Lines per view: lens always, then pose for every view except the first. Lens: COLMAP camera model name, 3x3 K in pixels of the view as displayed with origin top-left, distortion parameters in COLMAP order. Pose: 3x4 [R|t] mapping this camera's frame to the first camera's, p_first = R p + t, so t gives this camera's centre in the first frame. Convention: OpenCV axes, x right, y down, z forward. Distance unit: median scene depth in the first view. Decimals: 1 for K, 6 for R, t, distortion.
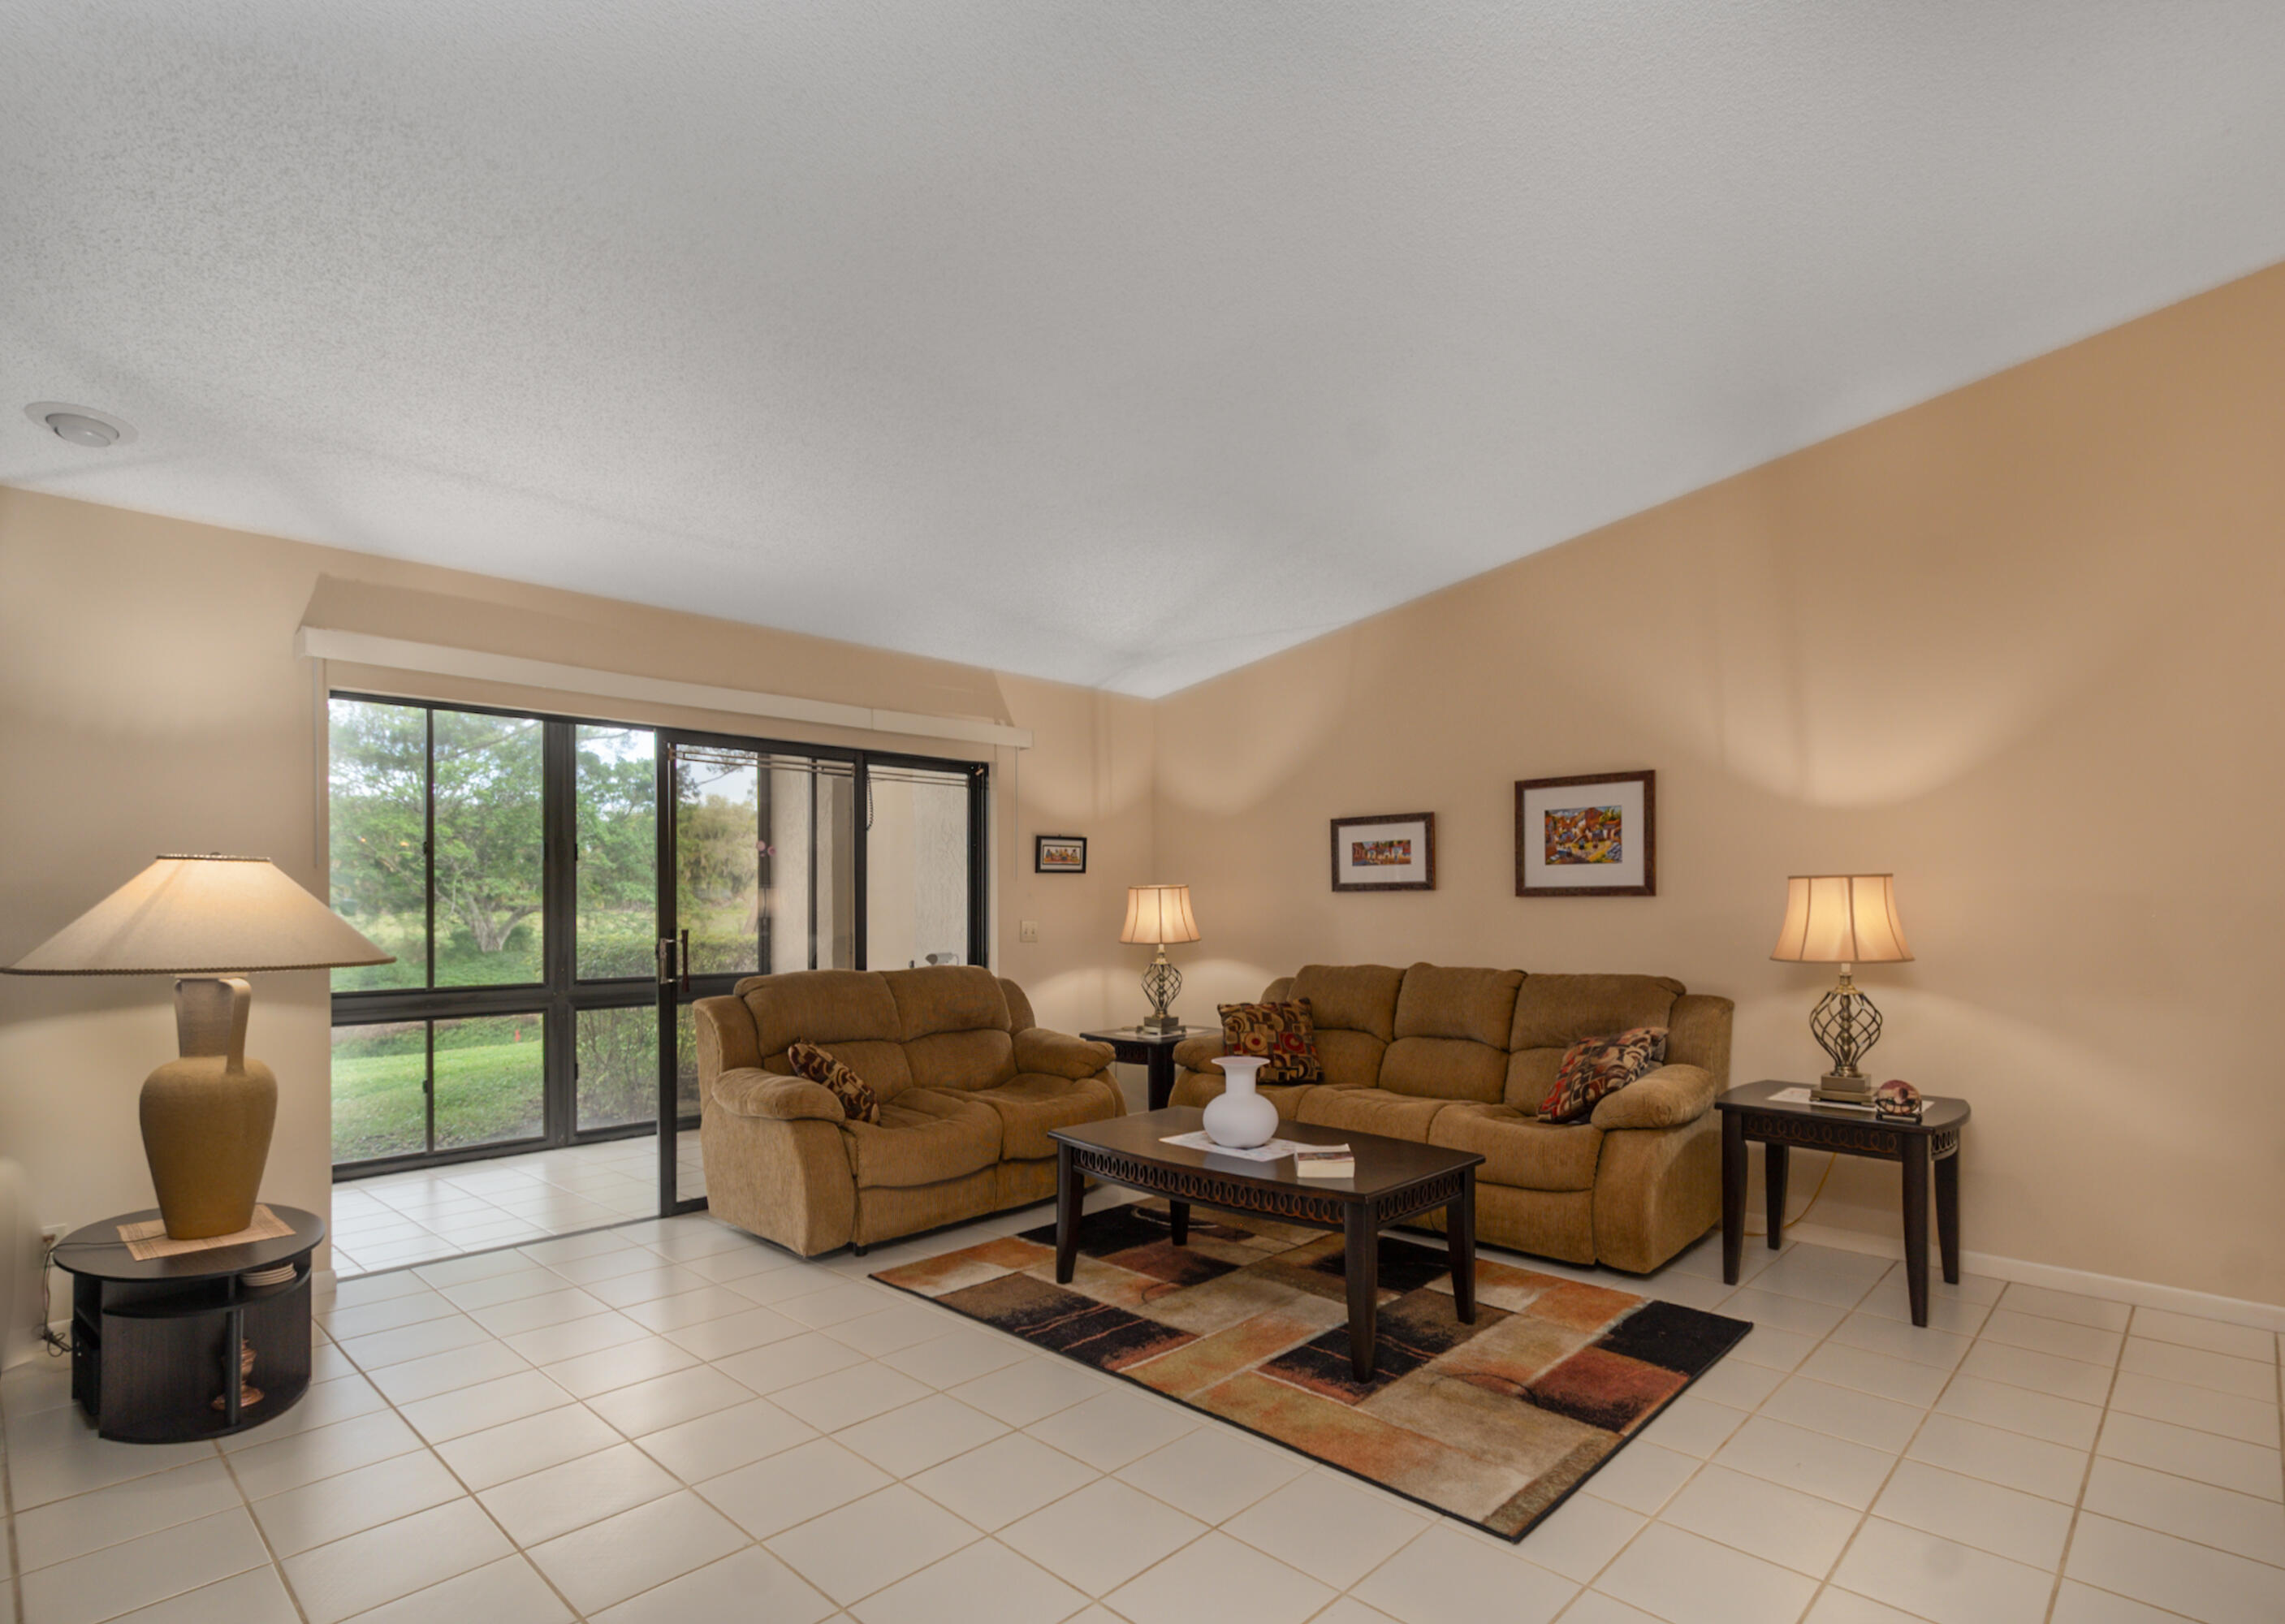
lens RADIAL K [[1133.0, 0, 1159.9], [0, 1133.0, 900.8], [0, 0, 1]] dist [0.014502, -0.000702]
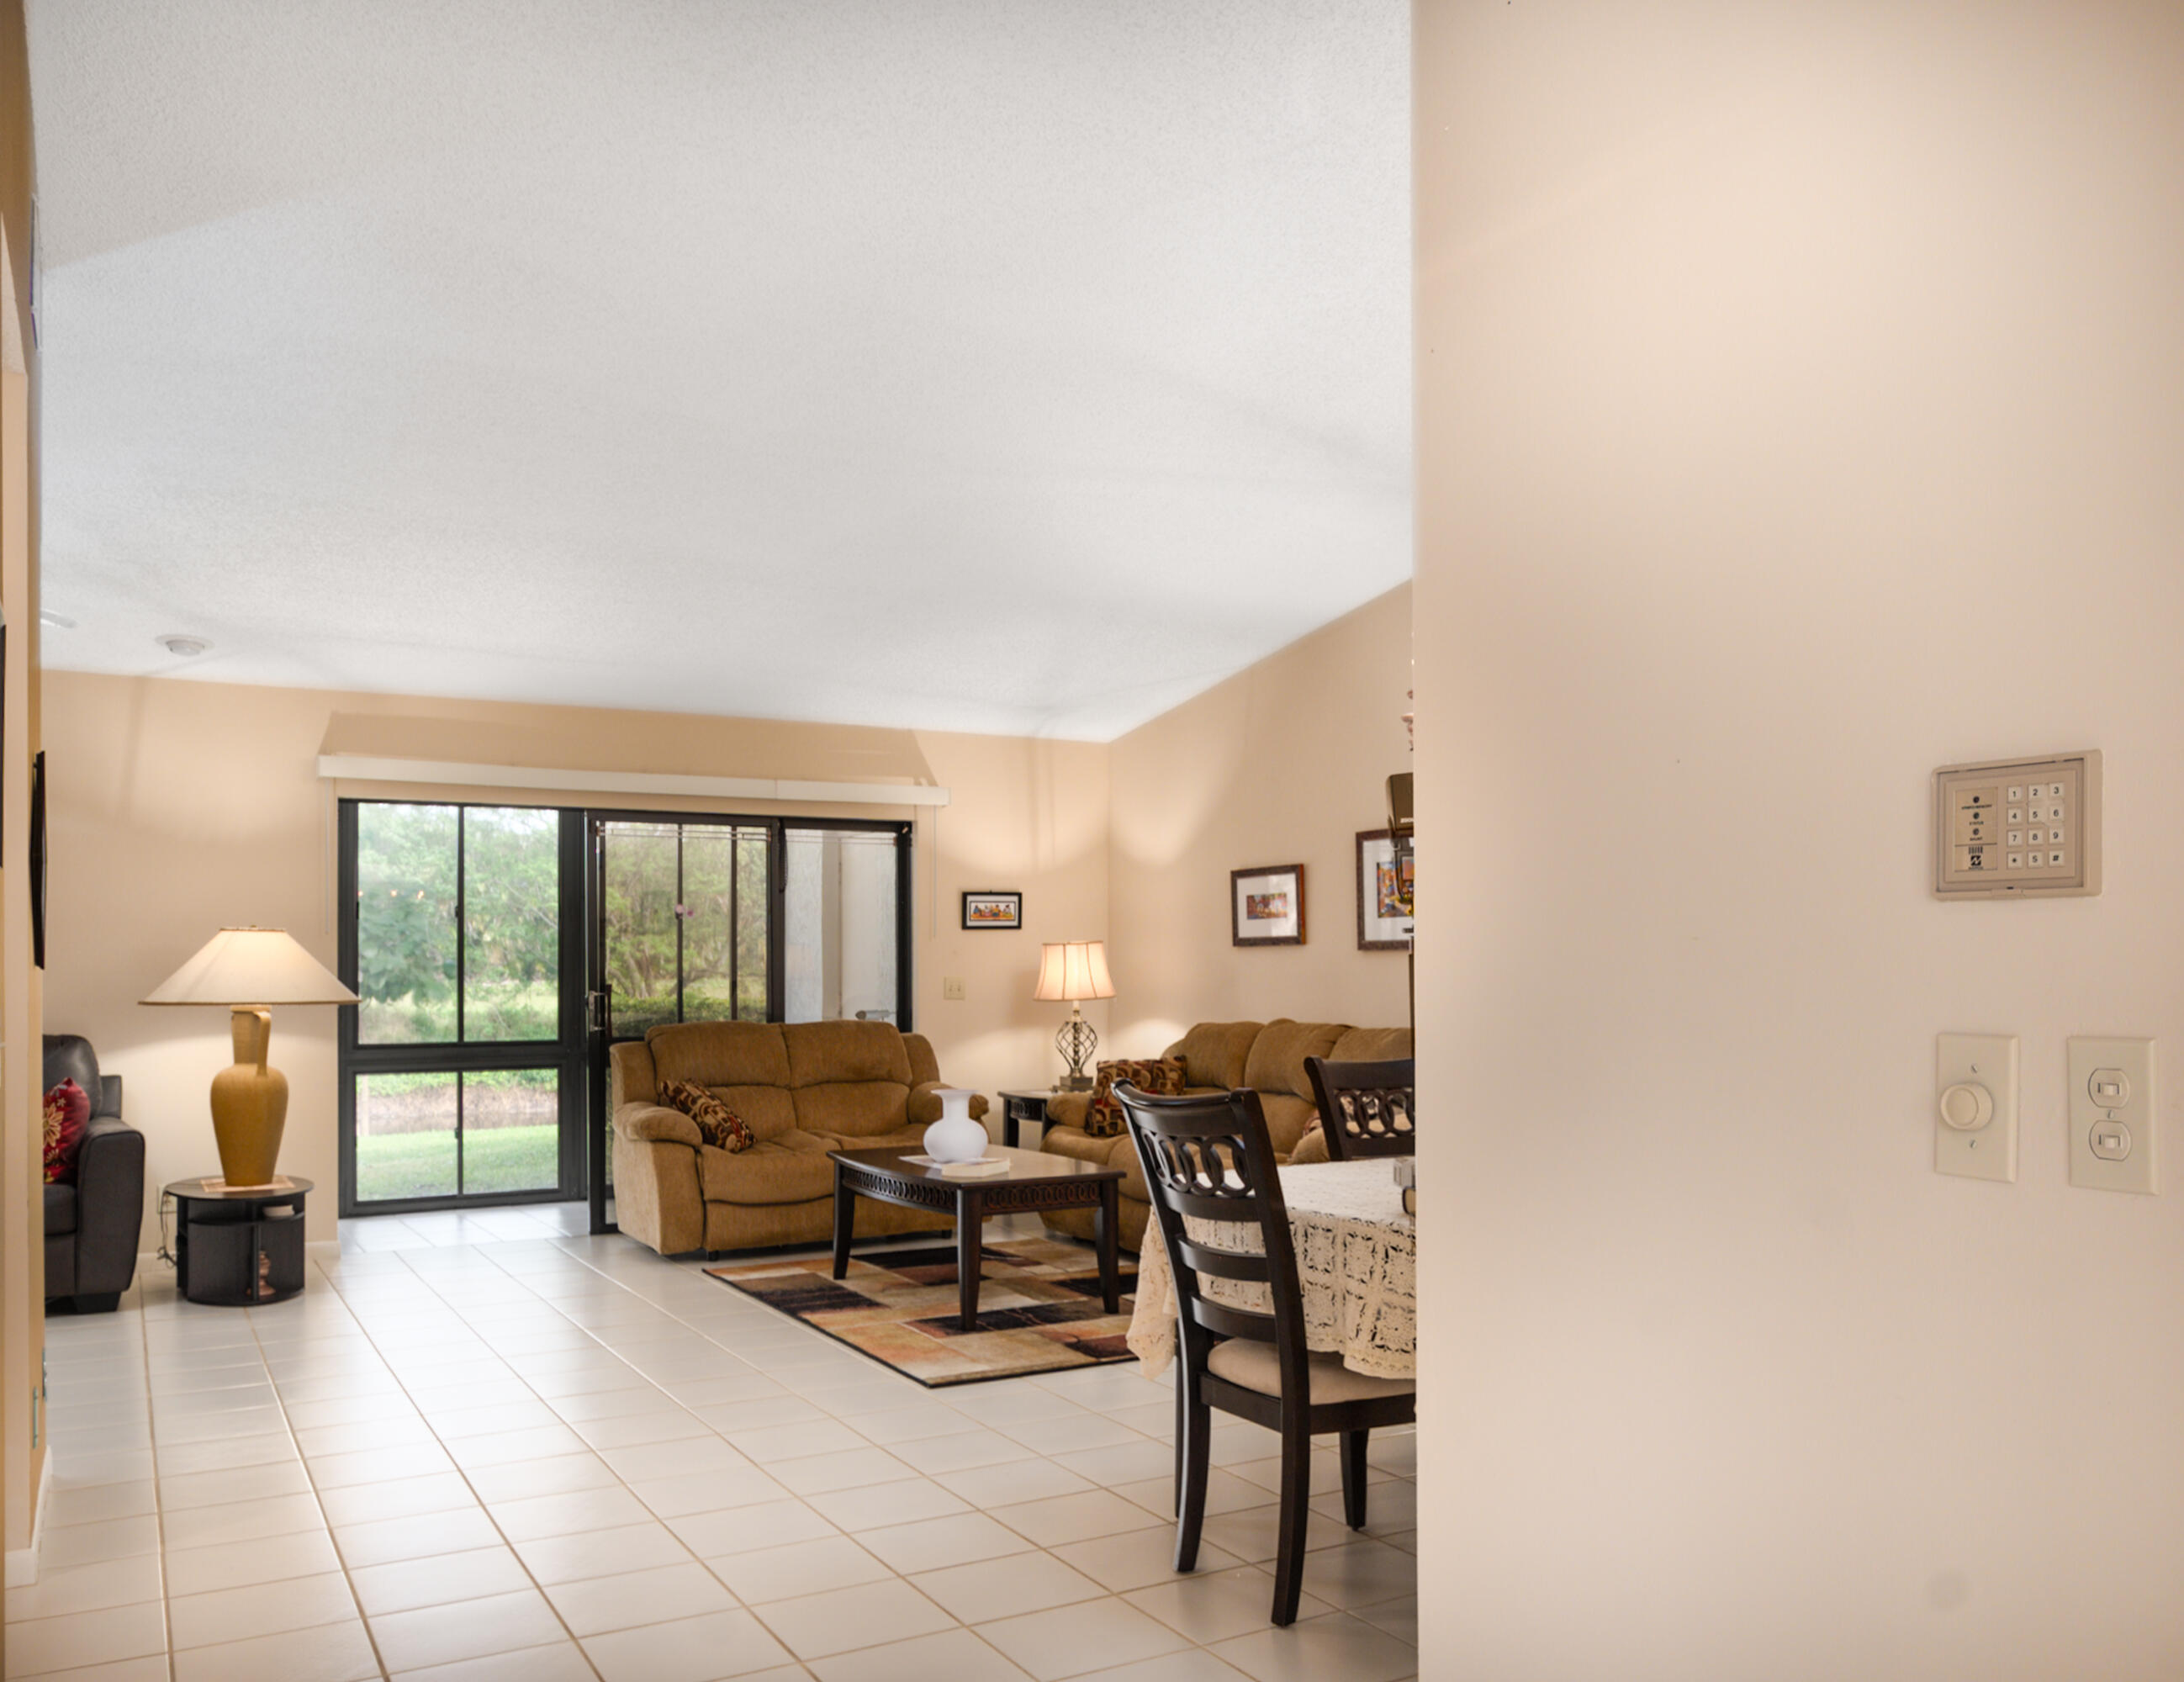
lens RADIAL K [[1774.5, 0, 1093.5], [0, 1774.5, 934.6], [0, 0, 1]] dist [-0.009444, -0.003403]
pose [[0.951571, -0.009006, -0.307298, 0.598671], [0.004361, 0.999866, -0.015798, 0.005927], [0.307399, 0.013692, 0.951482, -0.553213]]
